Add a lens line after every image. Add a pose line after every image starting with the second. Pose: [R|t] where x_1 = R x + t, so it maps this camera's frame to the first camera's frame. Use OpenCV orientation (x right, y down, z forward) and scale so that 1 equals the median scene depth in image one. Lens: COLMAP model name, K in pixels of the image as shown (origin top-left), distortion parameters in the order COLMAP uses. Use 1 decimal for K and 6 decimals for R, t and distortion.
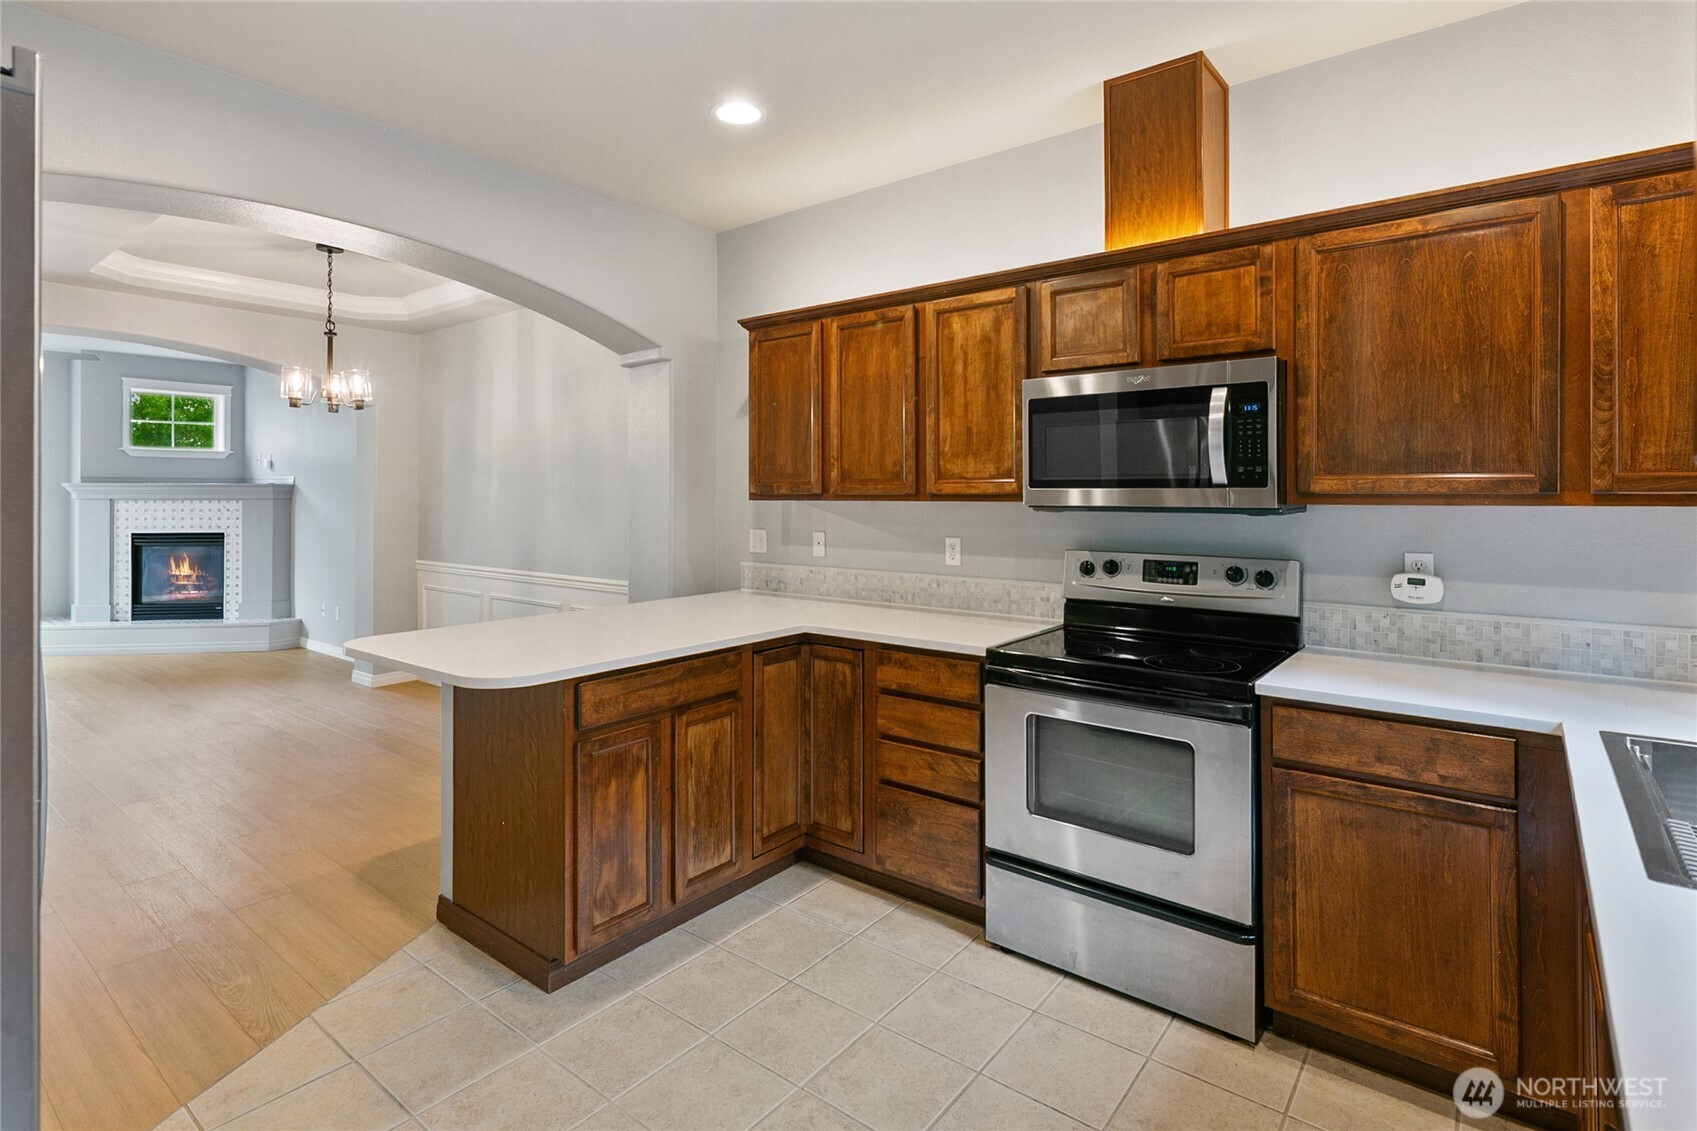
lens RADIAL K [[838.5, 0, 847.6], [0, 838.5, 492.0], [0, 0, 1]] dist [0.002918, -0.000238]
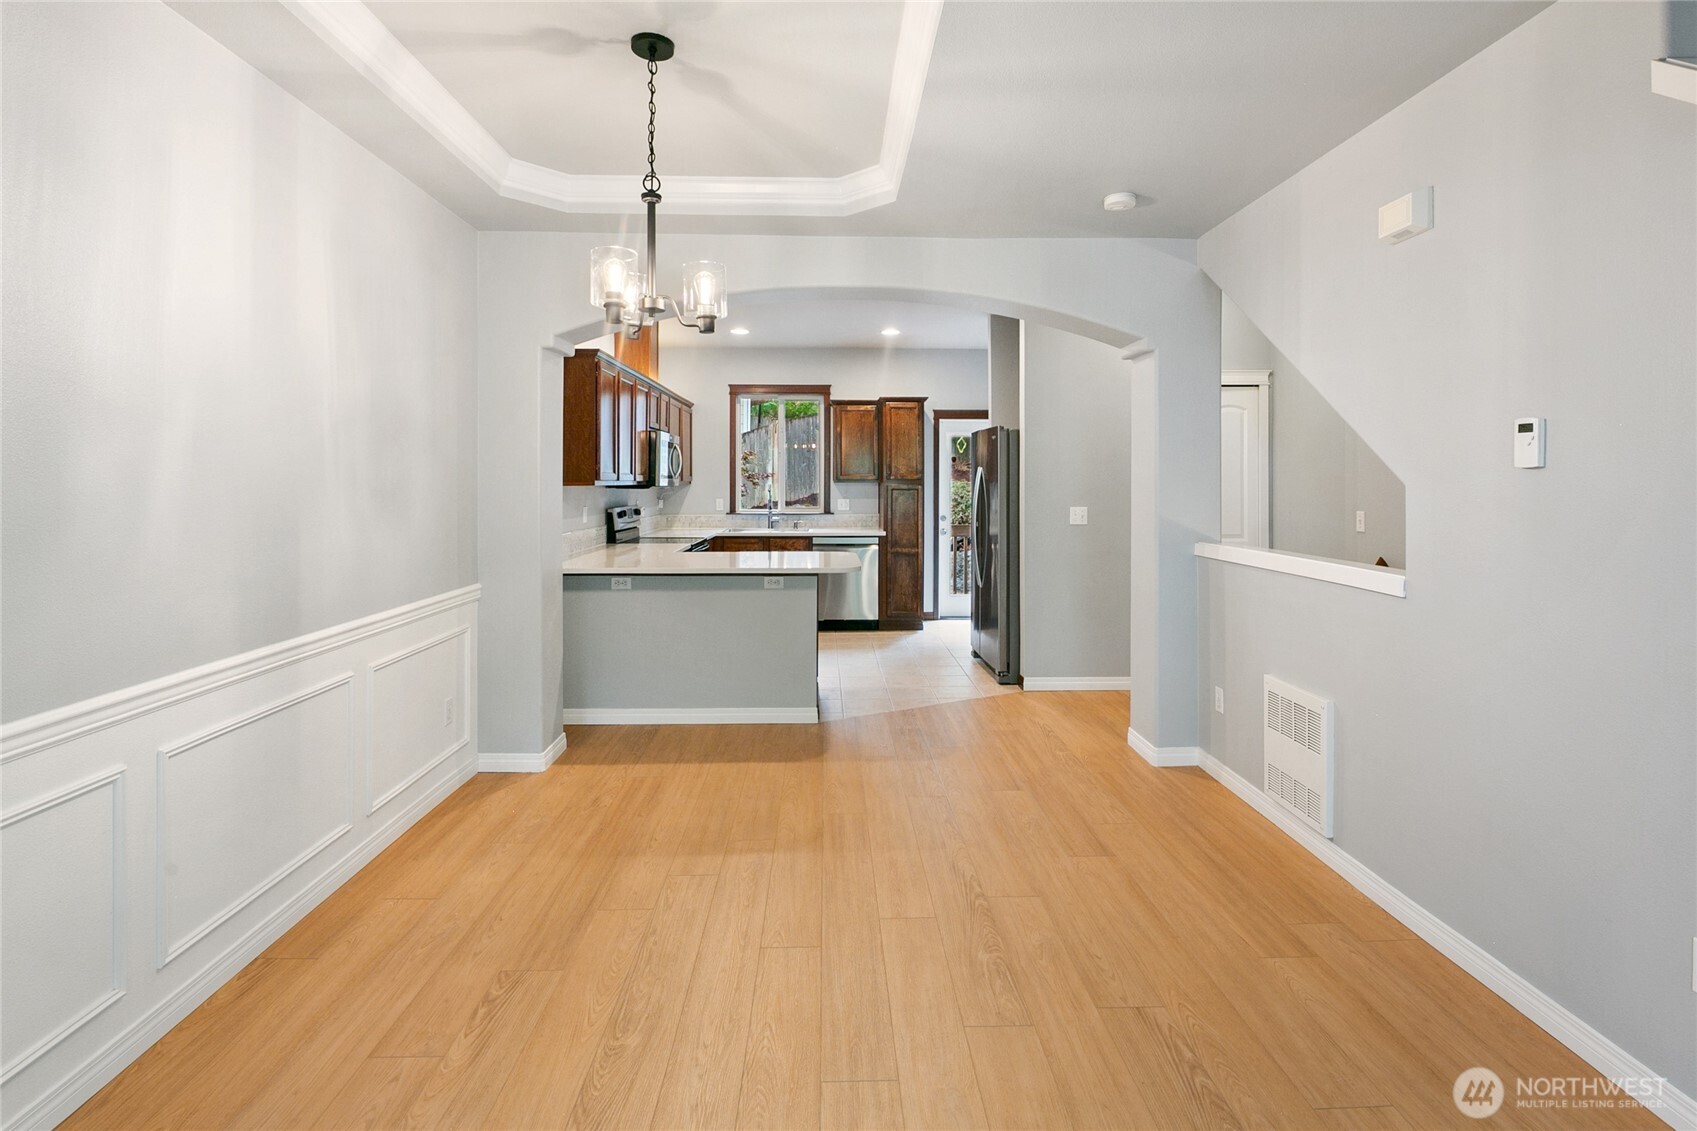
lens RADIAL K [[825.2, 0, 852.5], [0, 825.2, 479.1], [0, 0, 1]] dist [-0.000535, -0.000252]
pose [[-0.645870, 0.001138, 0.763446, -1.368685], [-0.004401, 0.999977, -0.005213, 0.005055], [-0.763434, -0.006727, -0.645850, 1.521815]]
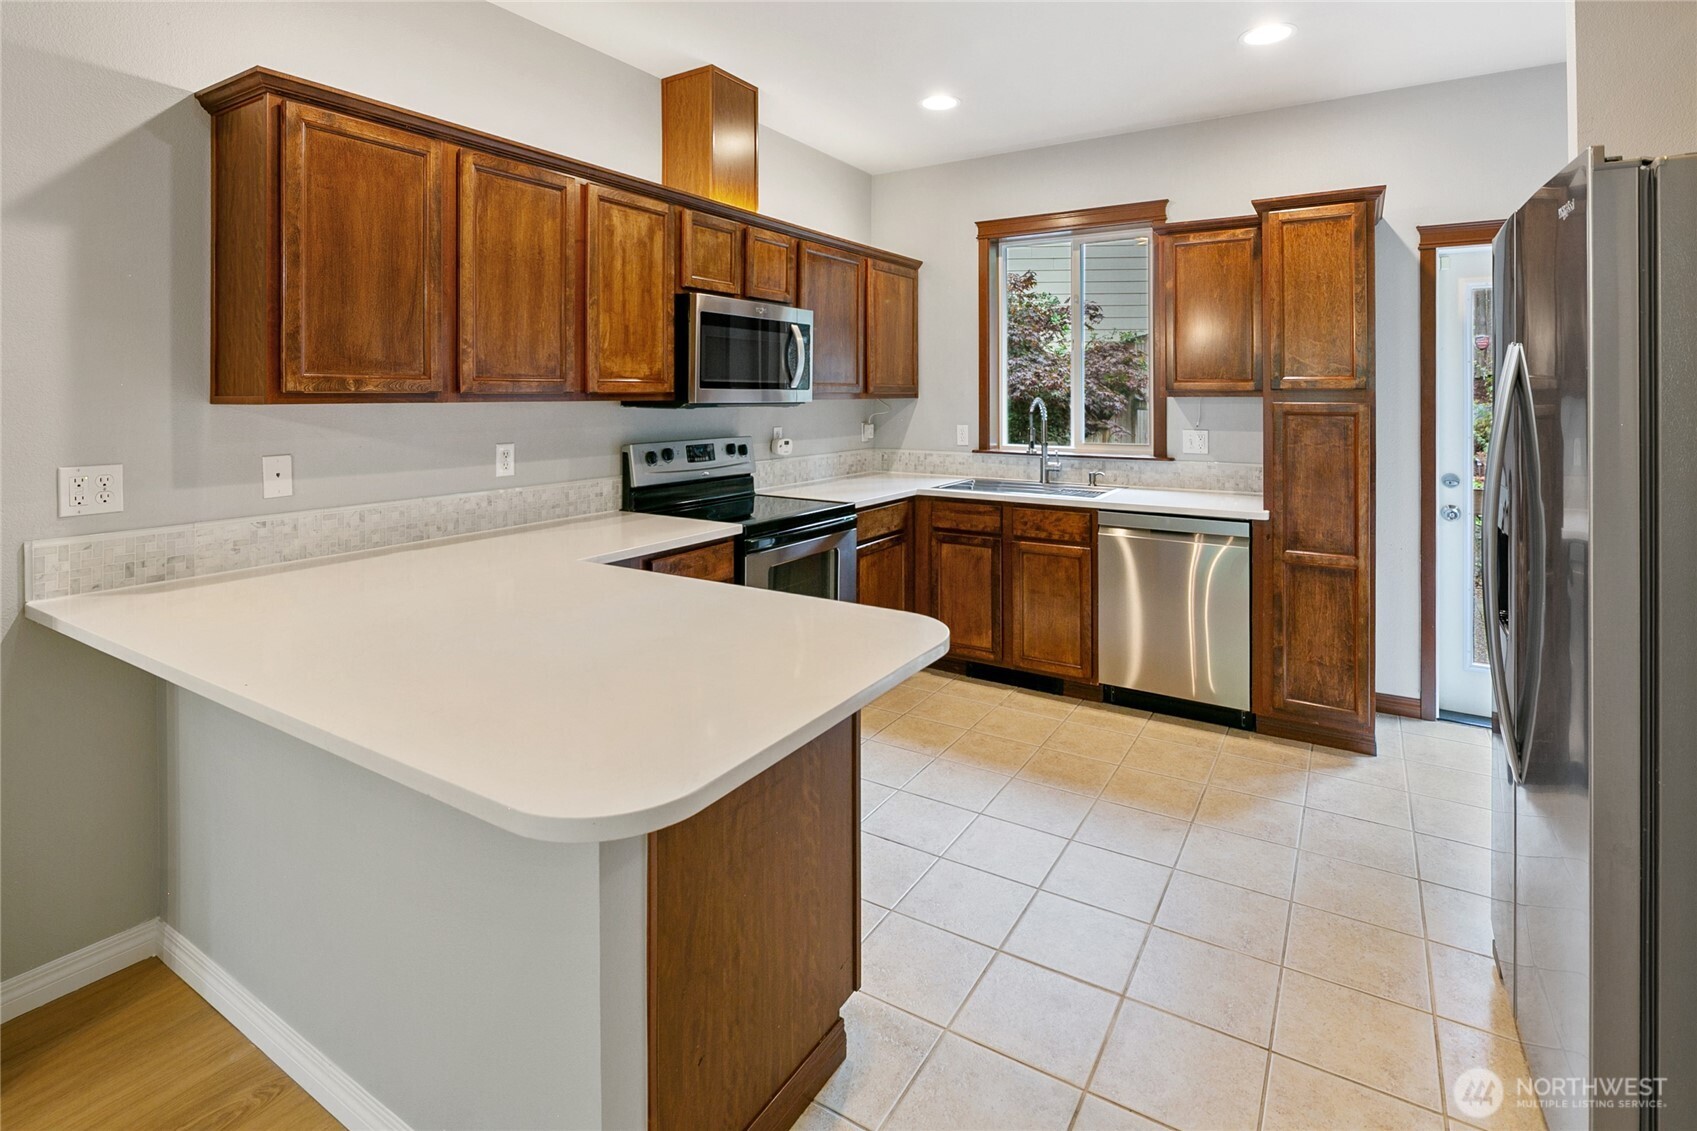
lens RADIAL K [[826.3, 0, 849.9], [0, 826.3, 388.9], [0, 0, 1]] dist [0.003155, -0.000070]
pose [[-0.112040, 0.004697, 0.993693, -0.689105], [-0.005166, 0.999973, -0.005309, 0.000836], [-0.993690, -0.005728, -0.112012, 0.680949]]
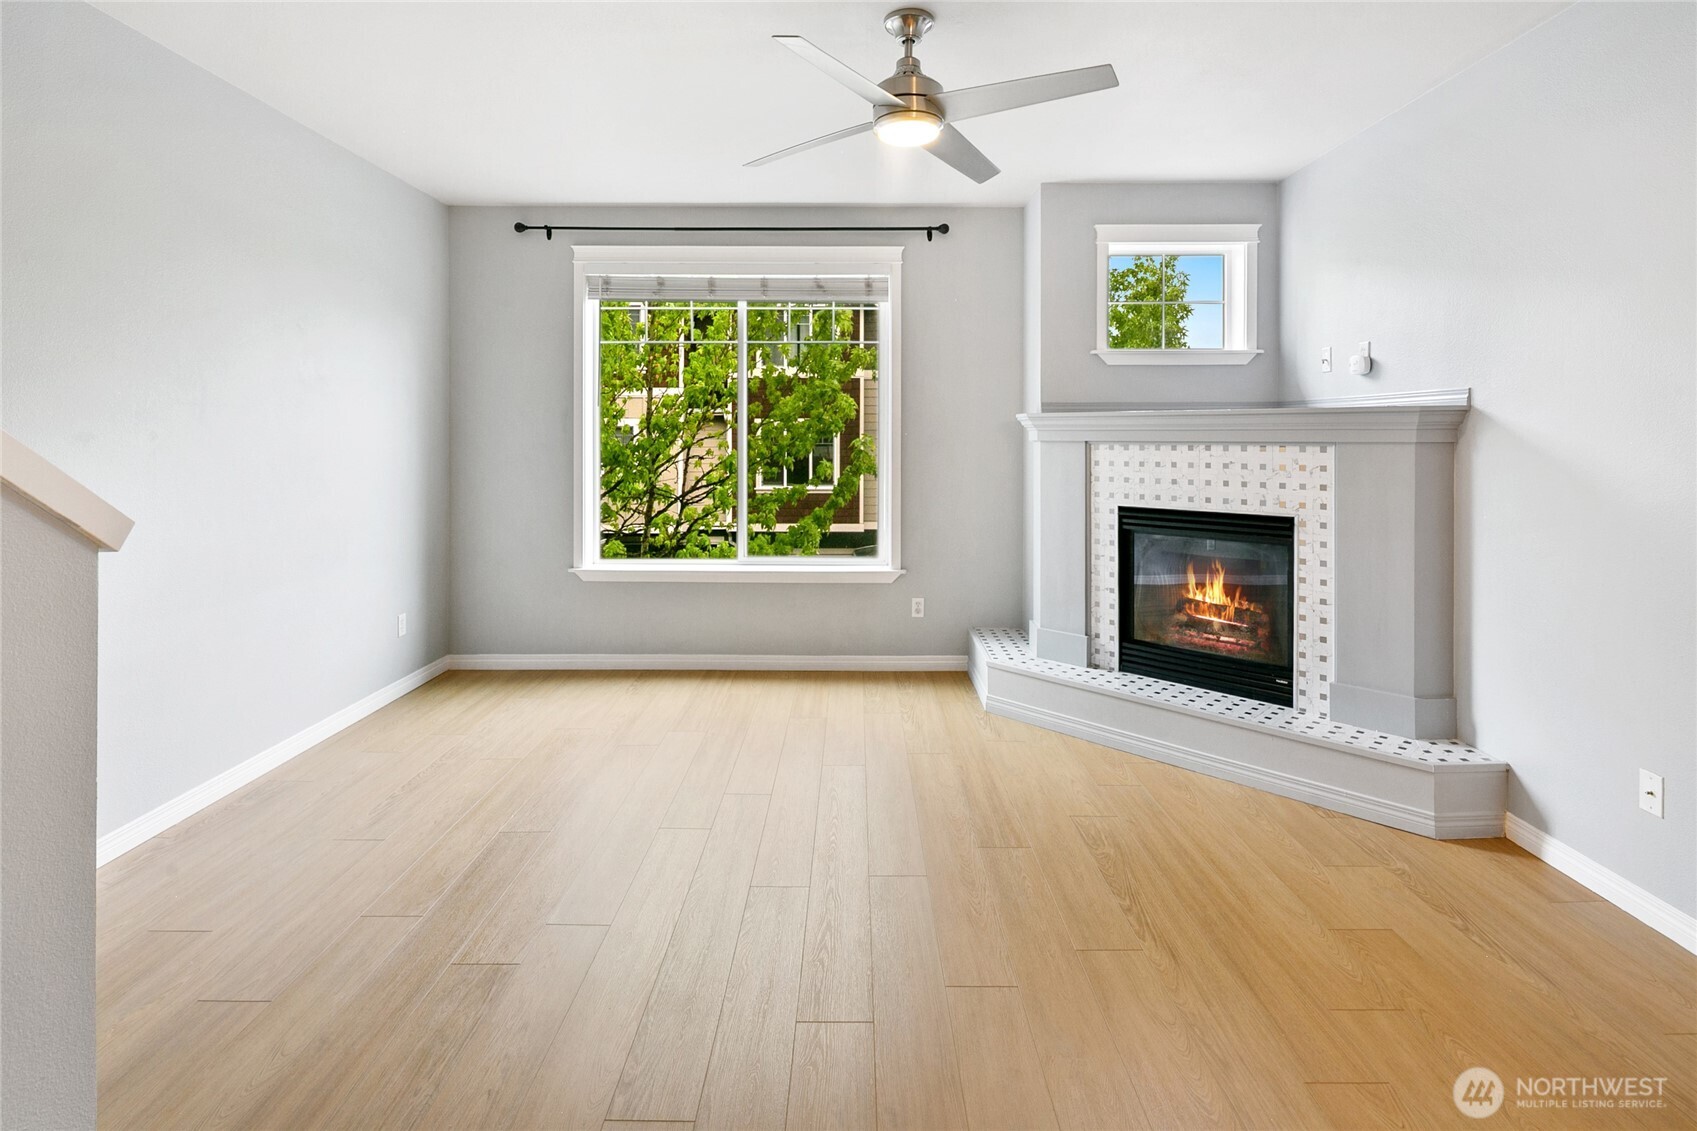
lens RADIAL K [[832.3, 0, 850.9], [0, 832.3, 438.0], [0, 0, 1]] dist [-0.000483, -0.002787]
pose [[0.615220, 0.001200, -0.788354, -1.115702], [0.002884, 0.999989, 0.003773, 0.007349], [0.788350, -0.004595, 0.615210, 1.119782]]
